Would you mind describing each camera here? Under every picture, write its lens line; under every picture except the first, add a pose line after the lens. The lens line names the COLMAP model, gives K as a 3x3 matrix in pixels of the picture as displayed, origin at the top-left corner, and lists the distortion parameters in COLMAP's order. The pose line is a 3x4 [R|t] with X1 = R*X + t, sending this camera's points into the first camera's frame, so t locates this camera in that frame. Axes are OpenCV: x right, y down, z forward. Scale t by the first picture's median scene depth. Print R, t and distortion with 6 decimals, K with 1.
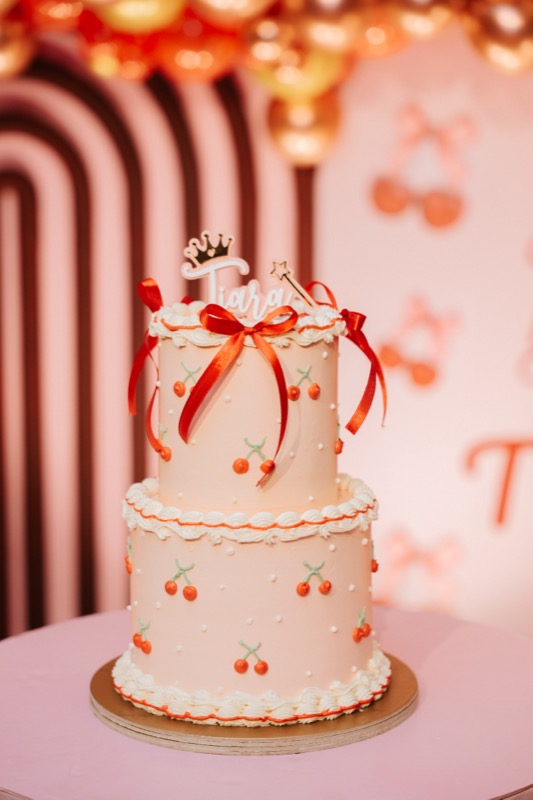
lens RADIAL K [[1643.7, 0, 265.9], [0, 1643.7, 401.0], [0, 0, 1]] dist [-0.091568, 0.227291]
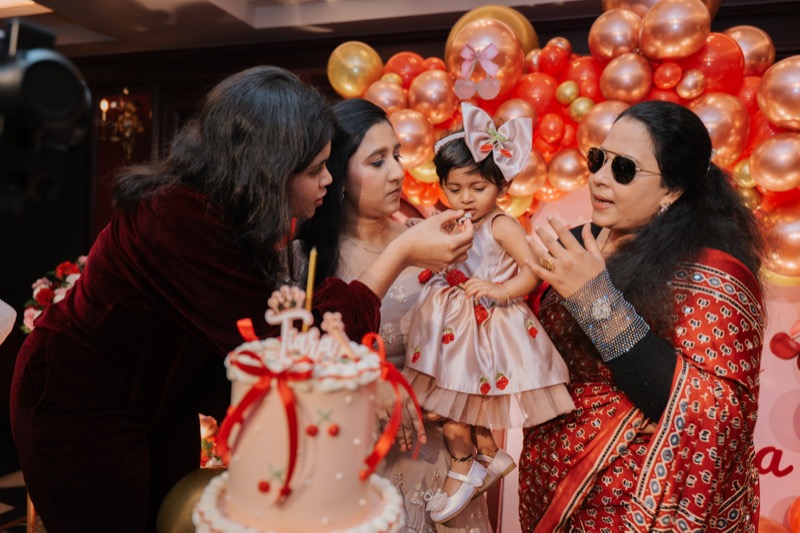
lens RADIAL K [[617.7, 0, 387.1], [0, 617.7, 267.4], [0, 0, 1]] dist [0.042711, -0.074121]
pose [[0.966312, 0.076056, -0.245881, 0.169012], [-0.103535, 0.989503, -0.100819, -0.081406], [0.235632, 0.122880, 0.964043, 0.564582]]
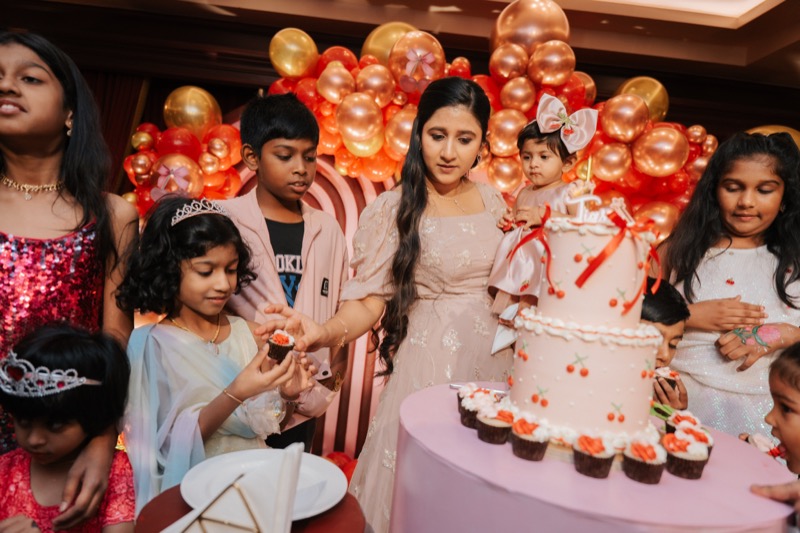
lens RADIAL K [[524.0, 0, 400.4], [0, 524.0, 267.0], [0, 0, 1]] dist [0.039046, -0.043615]
pose [[0.978308, 0.101719, 0.180460, -0.350706], [-0.080957, 0.989598, -0.118916, 0.088011], [-0.190679, 0.101727, 0.976367, 0.473358]]
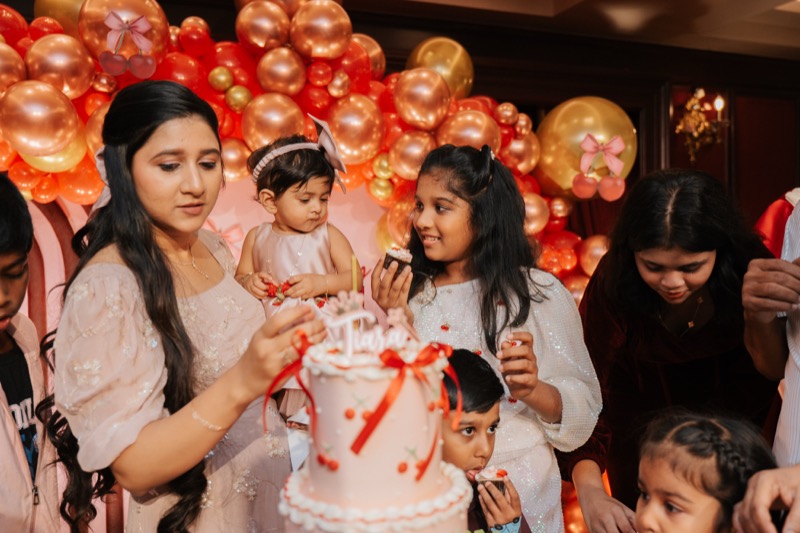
lens RADIAL K [[714.3, 0, 430.0], [0, 714.3, 257.3], [0, 0, 1]] dist [0.008506, -0.027420]
pose [[0.858506, -0.016199, 0.512547, -0.287242], [0.086456, 0.989765, -0.113532, -0.060750], [-0.505462, 0.141781, 0.851120, 0.472646]]
